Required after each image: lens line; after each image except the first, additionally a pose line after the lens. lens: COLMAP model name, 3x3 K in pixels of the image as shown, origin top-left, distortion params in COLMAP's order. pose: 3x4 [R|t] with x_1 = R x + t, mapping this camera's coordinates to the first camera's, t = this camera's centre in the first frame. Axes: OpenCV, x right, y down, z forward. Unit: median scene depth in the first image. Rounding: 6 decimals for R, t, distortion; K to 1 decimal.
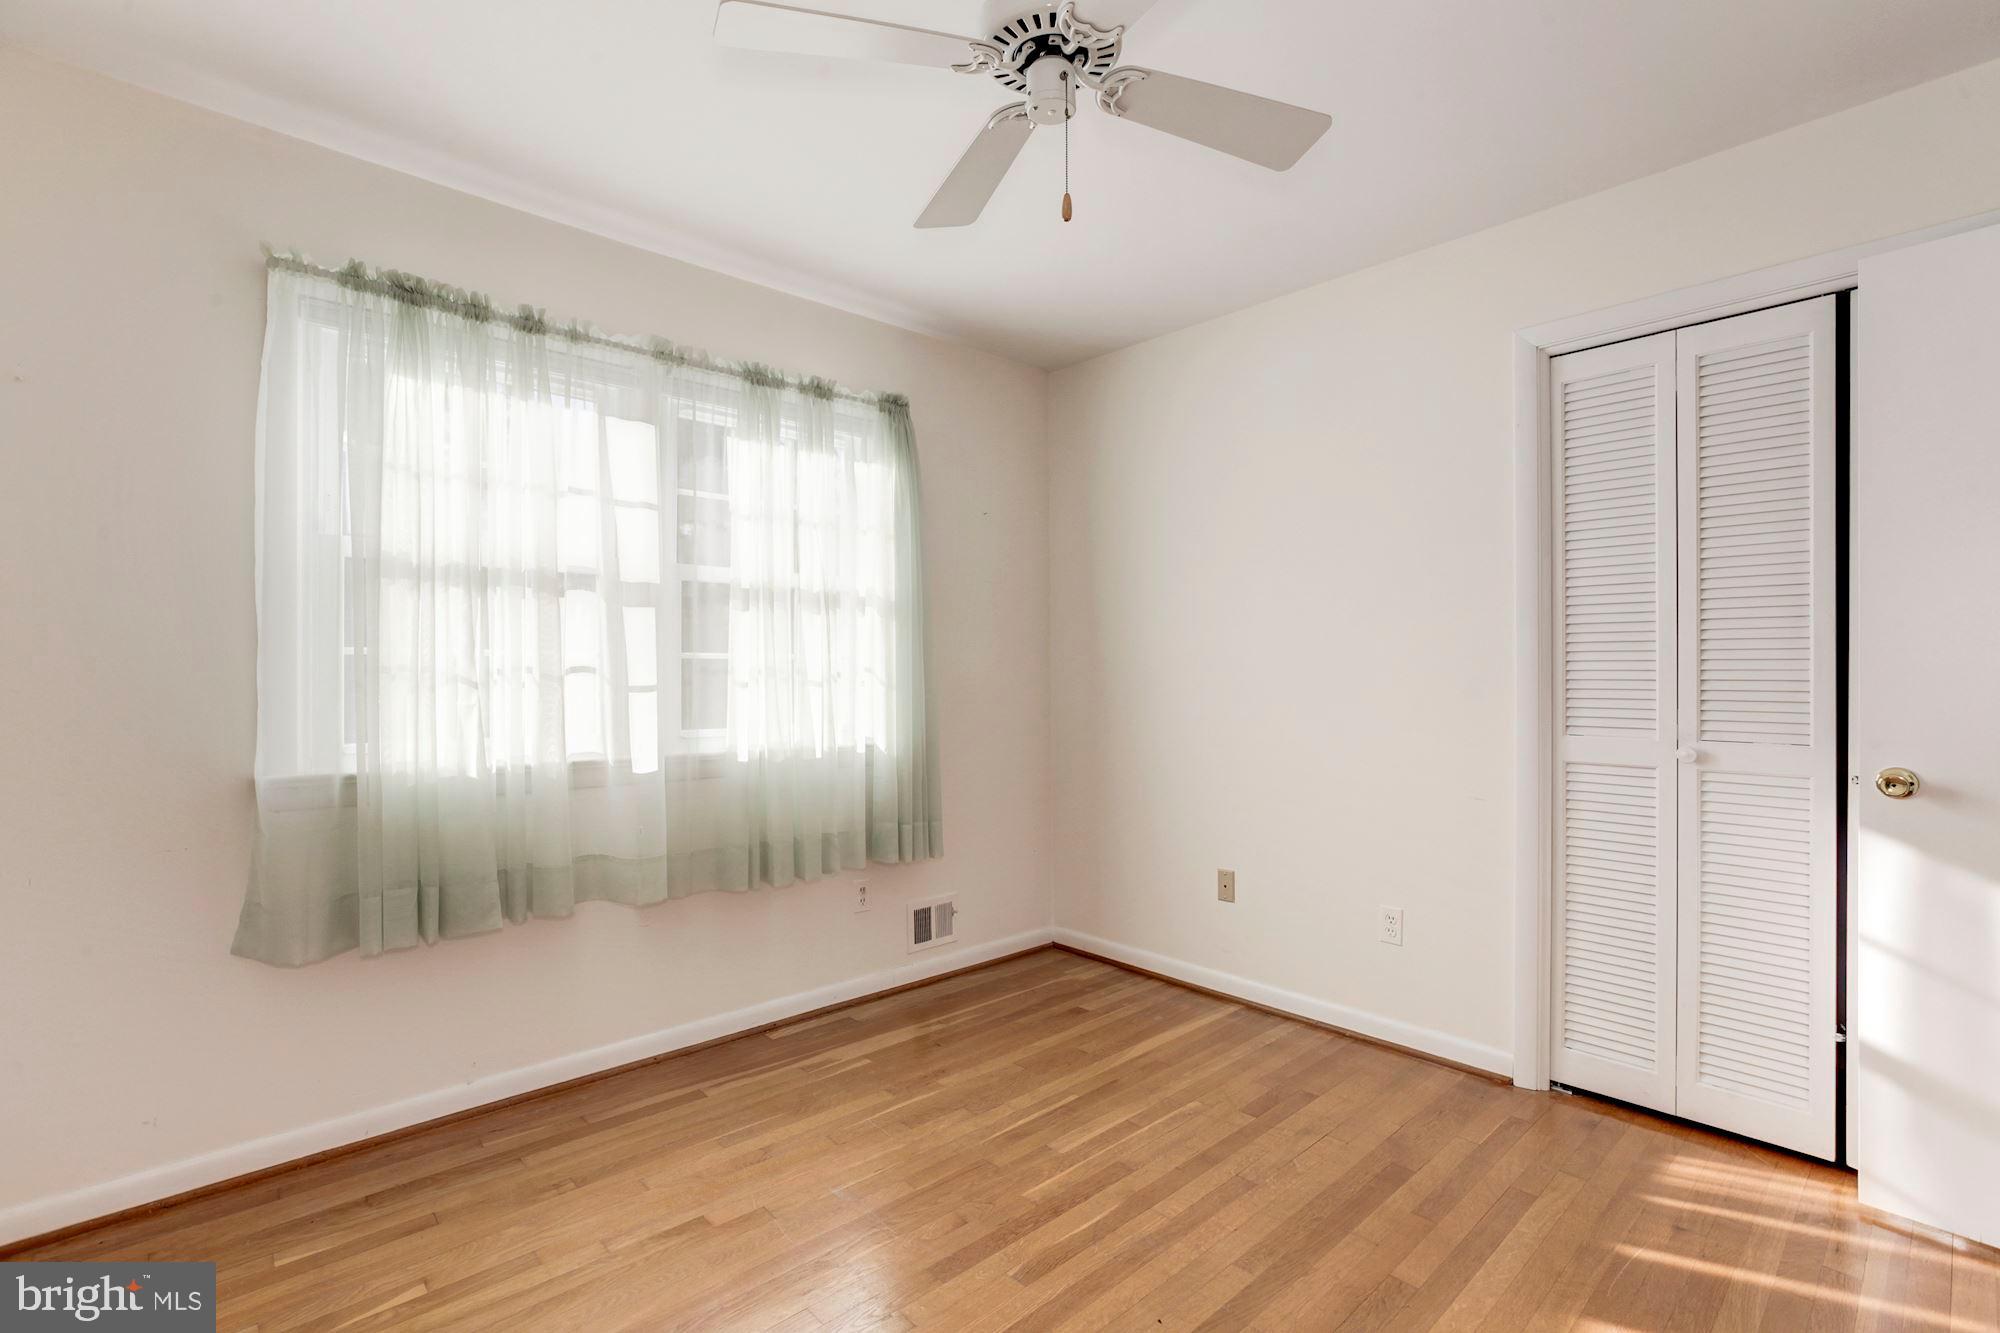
lens RADIAL K [[915.4, 0, 1004.7], [0, 915.4, 668.7], [0, 0, 1]] dist [-0.020924, 0.010688]
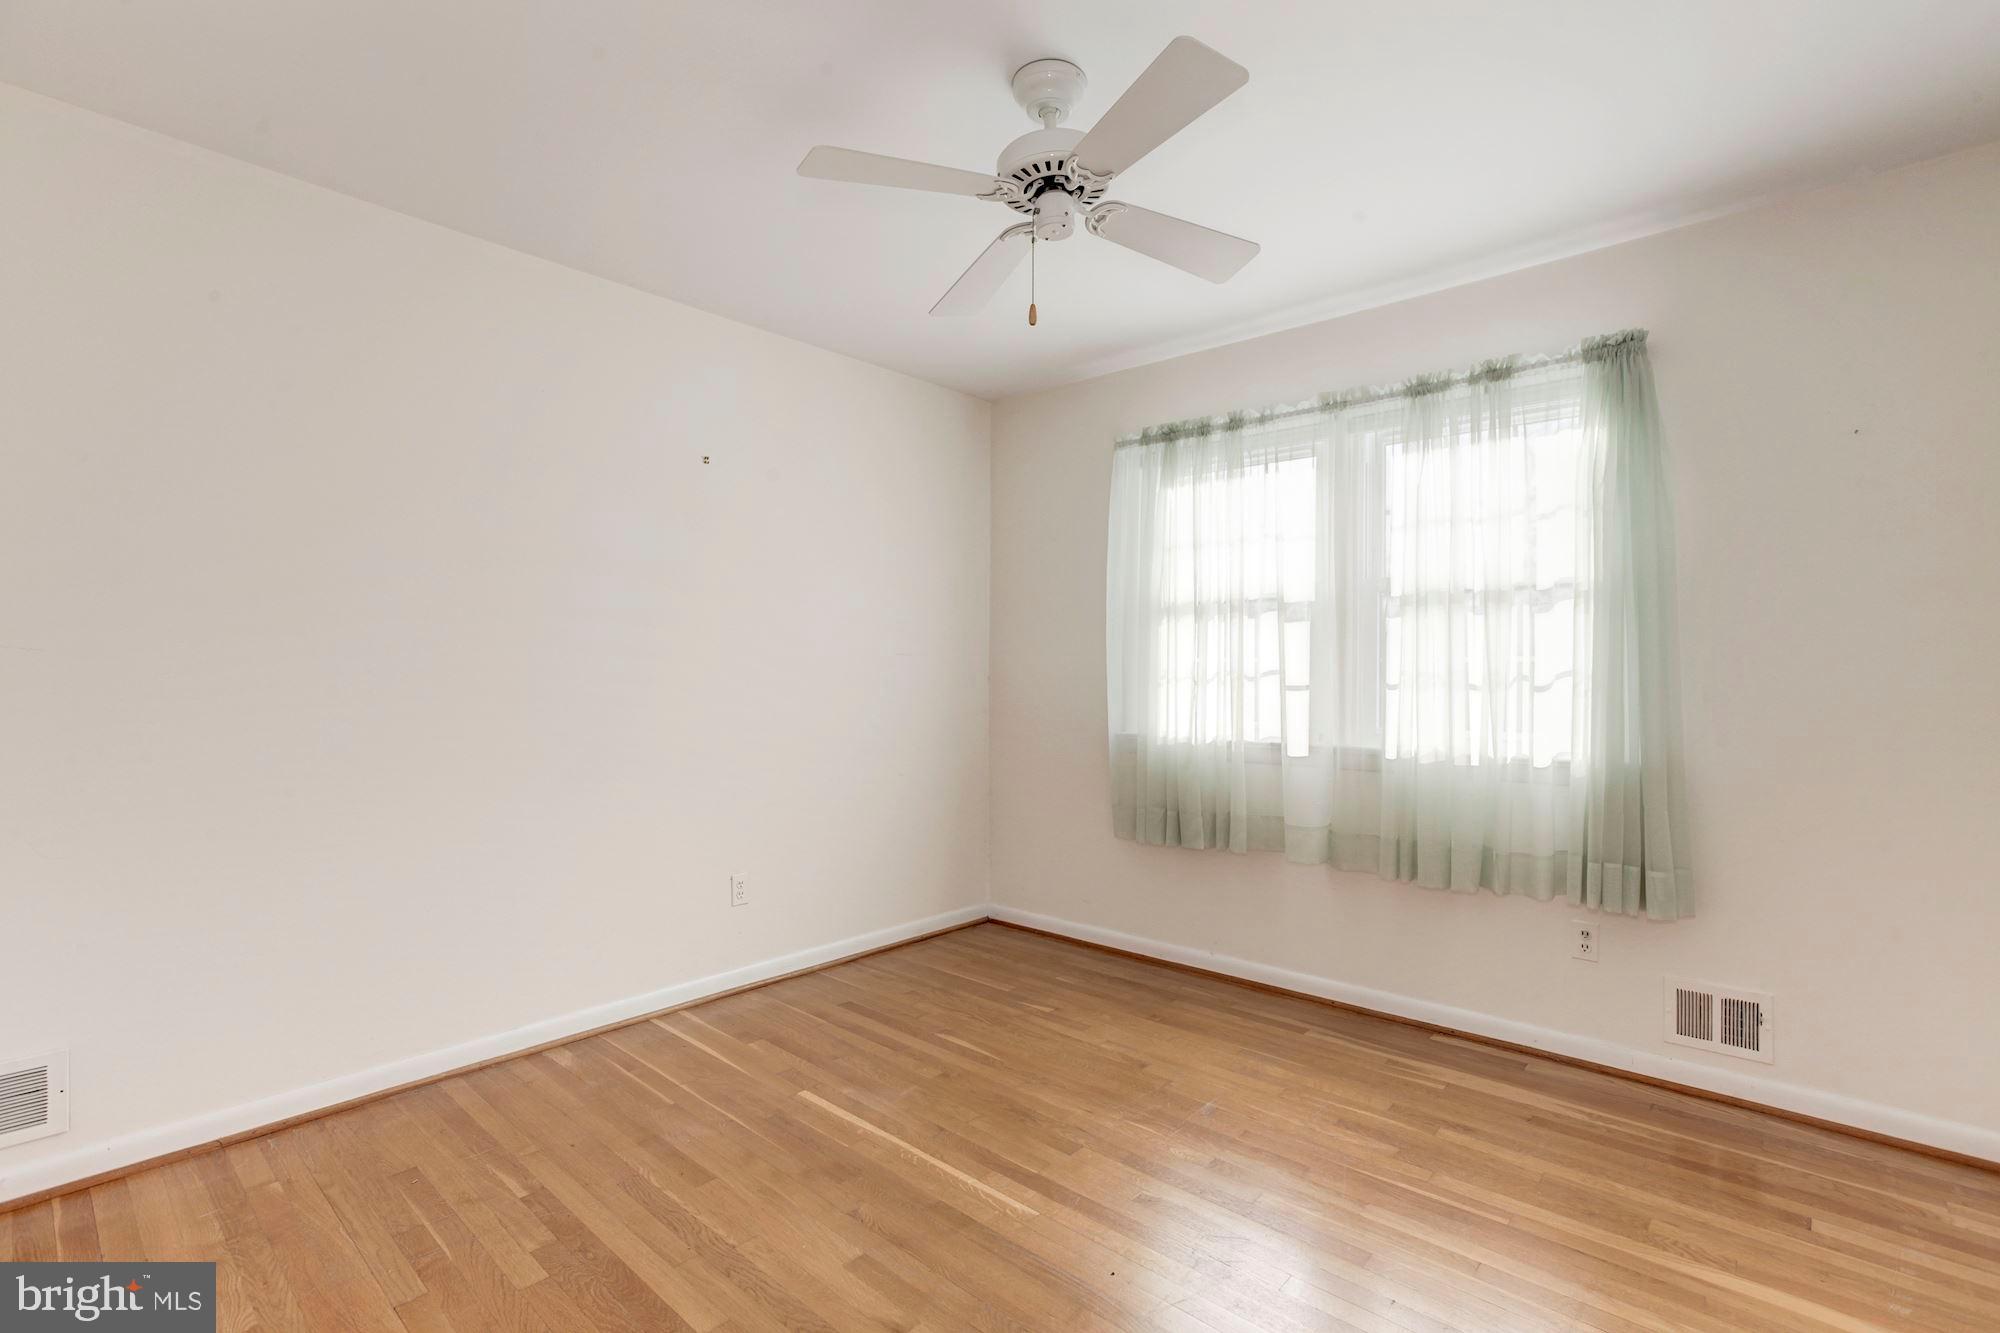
lens RADIAL K [[915.4, 0, 1004.3], [0, 915.4, 666.1], [0, 0, 1]] dist [-0.020924, 0.010688]
pose [[0.094853, -0.003434, -0.995485, 0.753954], [-0.000557, 0.999994, -0.003502, -0.002385], [0.995491, 0.000887, 0.094851, 0.465419]]
